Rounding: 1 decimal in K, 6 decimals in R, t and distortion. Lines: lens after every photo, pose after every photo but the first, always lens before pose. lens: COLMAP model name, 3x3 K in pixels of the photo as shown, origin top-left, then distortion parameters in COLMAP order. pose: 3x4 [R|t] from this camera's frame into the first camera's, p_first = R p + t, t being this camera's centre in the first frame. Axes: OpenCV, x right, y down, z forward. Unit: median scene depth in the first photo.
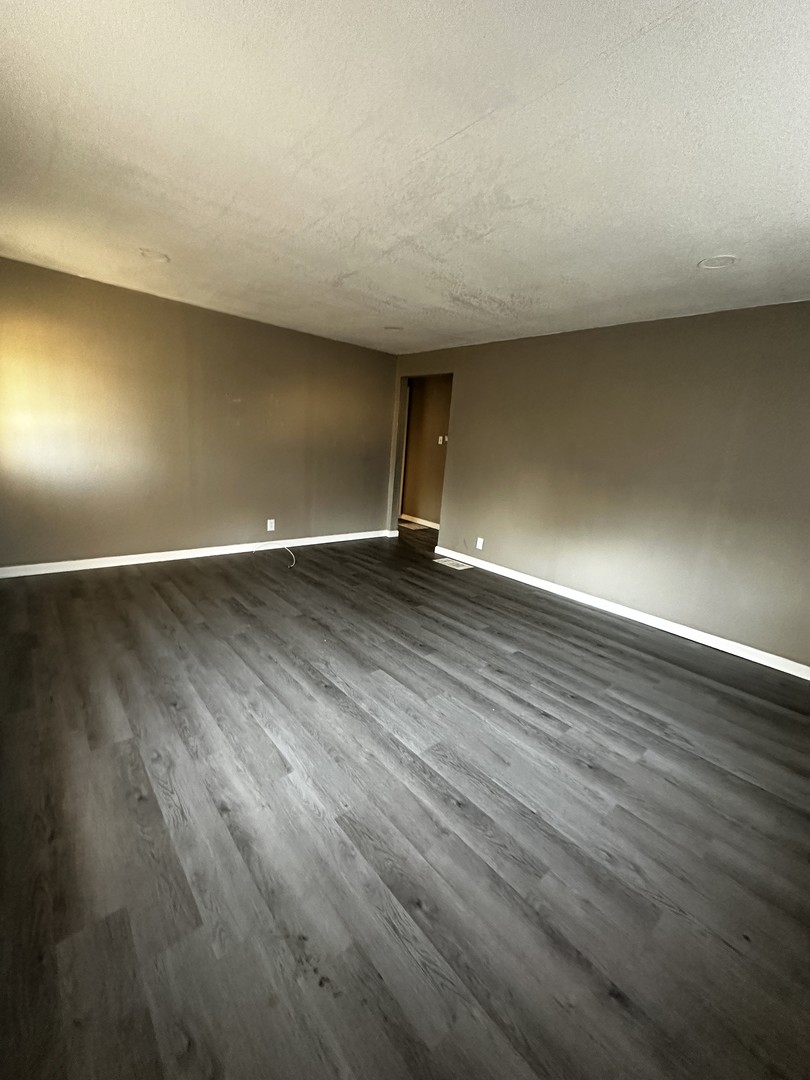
lens RADIAL K [[430.3, 0, 405.0], [0, 430.3, 540.0], [0, 0, 1]] dist [-0.001340, 0.000061]
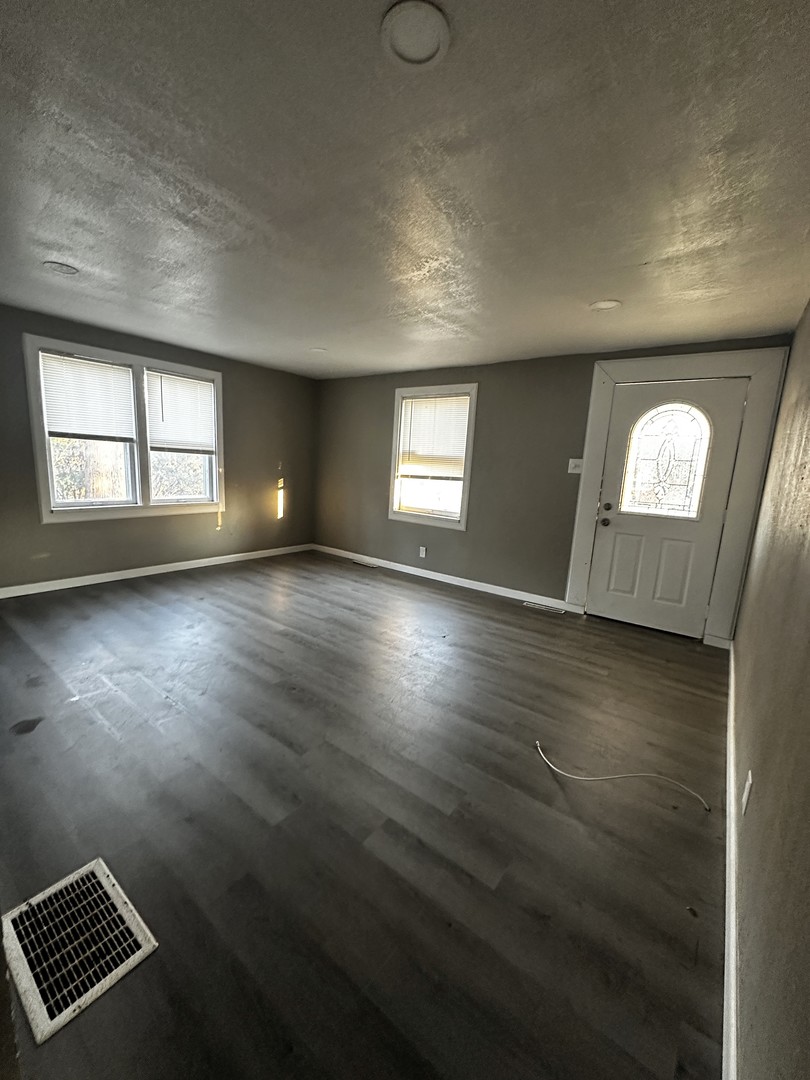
lens RADIAL K [[430.3, 0, 405.0], [0, 430.3, 540.0], [0, 0, 1]] dist [-0.001340, 0.000061]
pose [[-0.969826, -0.097026, -0.223659, 0.017491], [-0.176850, 0.911454, 0.371451, -0.512557], [0.167815, 0.399797, -0.901111, 2.218590]]
